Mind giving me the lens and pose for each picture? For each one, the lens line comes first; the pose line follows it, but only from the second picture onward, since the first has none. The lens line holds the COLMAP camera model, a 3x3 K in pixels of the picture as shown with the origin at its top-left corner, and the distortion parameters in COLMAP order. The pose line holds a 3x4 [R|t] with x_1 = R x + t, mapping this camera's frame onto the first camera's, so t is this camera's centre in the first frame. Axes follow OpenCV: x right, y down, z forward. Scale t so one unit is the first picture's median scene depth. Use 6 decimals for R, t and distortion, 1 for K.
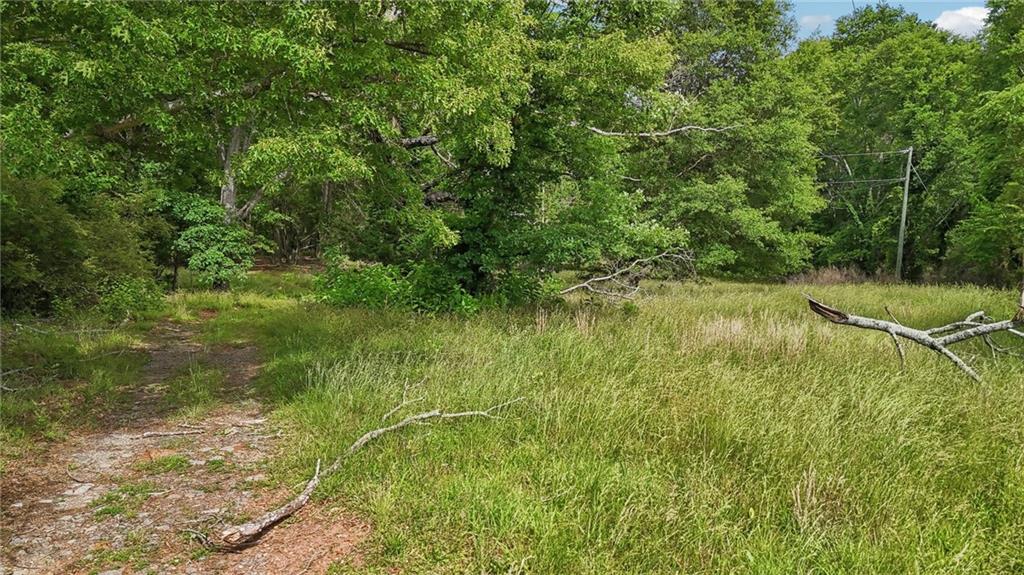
lens RADIAL K [[722.0, 0, 491.4], [0, 722.0, 292.1], [0, 0, 1]] dist [0.020993, -0.014057]
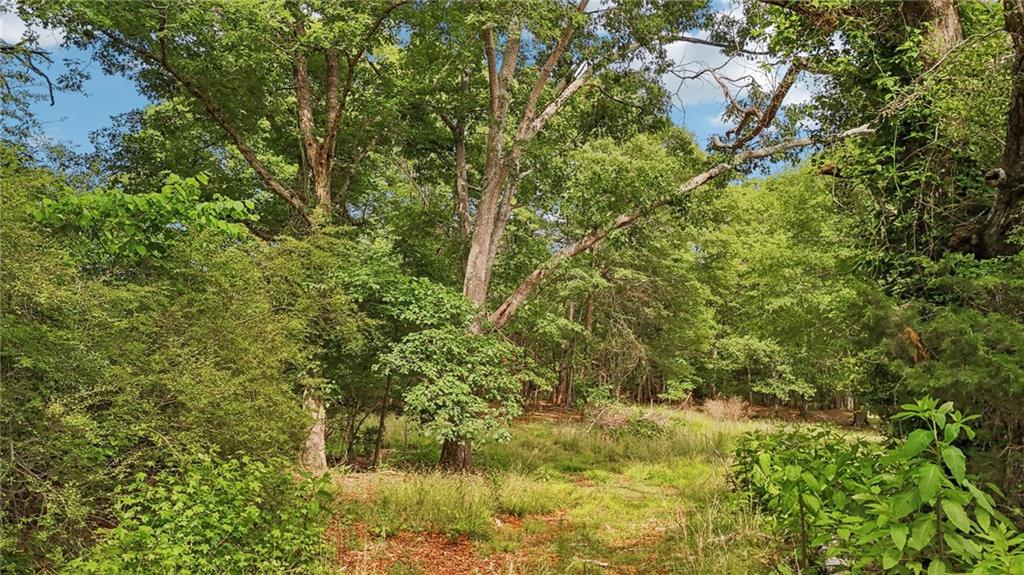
lens RADIAL K [[735.7, 0, 511.6], [0, 735.7, 287.5], [0, 0, 1]] dist [0.055431, -0.027298]
pose [[0.966242, -0.030603, -0.255813, -0.206147], [-0.024741, 0.977309, -0.210367, -0.014129], [0.256447, 0.209594, 0.943560, 0.505122]]
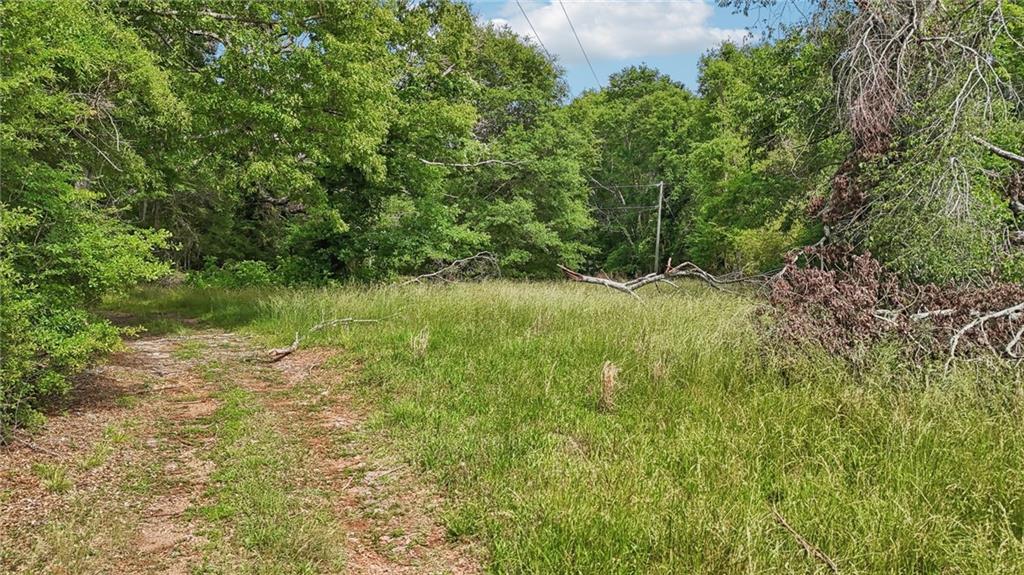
lens RADIAL K [[735.7, 0, 523.7], [0, 735.7, 286.0], [0, 0, 1]] dist [0.055431, -0.027298]
pose [[0.955767, -0.015308, 0.293726, -0.064385], [0.029835, 0.998540, -0.045040, 0.058962], [-0.292608, 0.051811, 0.954828, -0.270773]]
